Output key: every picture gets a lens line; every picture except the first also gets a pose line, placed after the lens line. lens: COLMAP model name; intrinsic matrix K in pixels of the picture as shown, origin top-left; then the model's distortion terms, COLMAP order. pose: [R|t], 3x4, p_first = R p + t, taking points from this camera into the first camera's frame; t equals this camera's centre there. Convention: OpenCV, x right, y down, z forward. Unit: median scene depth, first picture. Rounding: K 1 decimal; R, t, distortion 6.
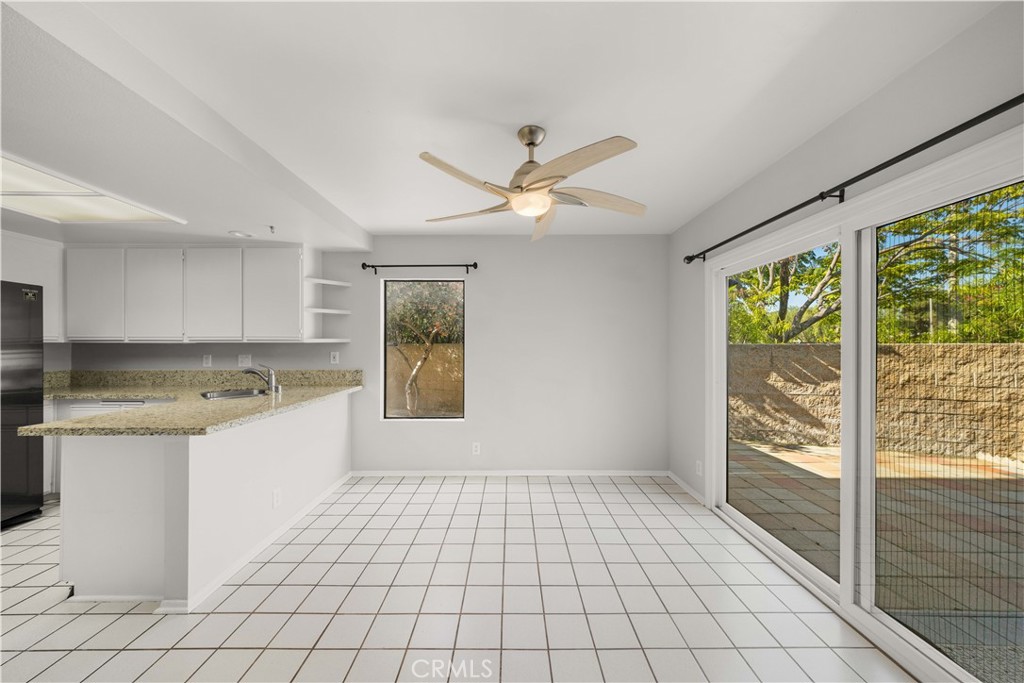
lens RADIAL K [[349.9, 0, 509.3], [0, 349.9, 345.7], [0, 0, 1]] dist [0.000289, 0.000032]
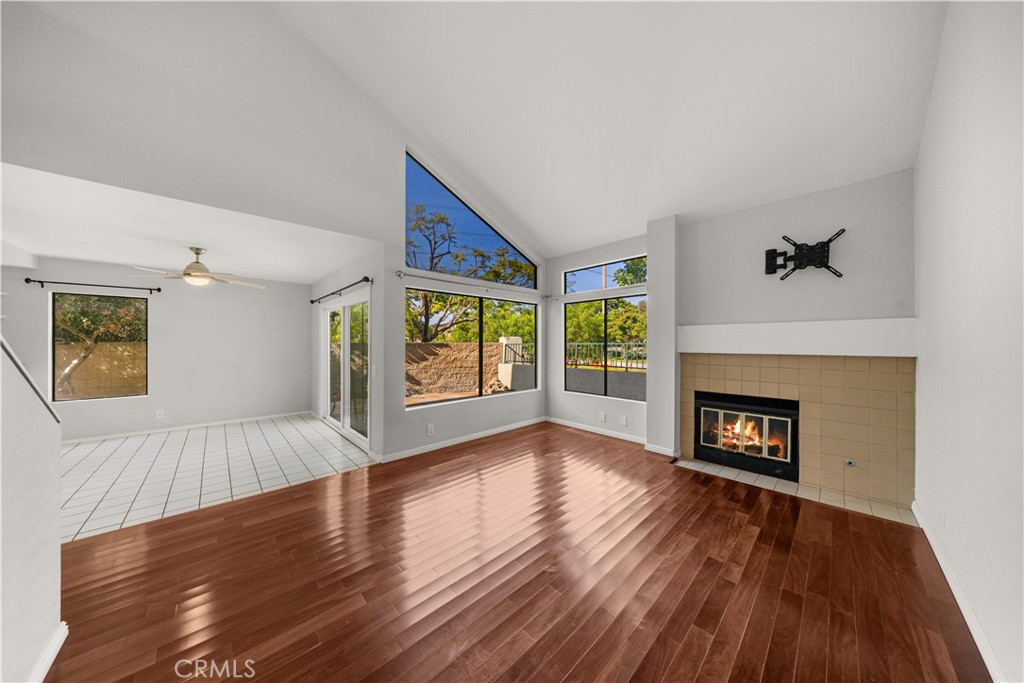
lens RADIAL K [[316.1, 0, 505.4], [0, 316.1, 342.3], [0, 0, 1]] dist [-0.001493, 0.000053]
pose [[0.736933, -0.000560, 0.675966, 0.054423], [0.002013, 0.999997, -0.001366, -0.002462], [-0.675963, 0.002368, 0.736932, -0.658799]]
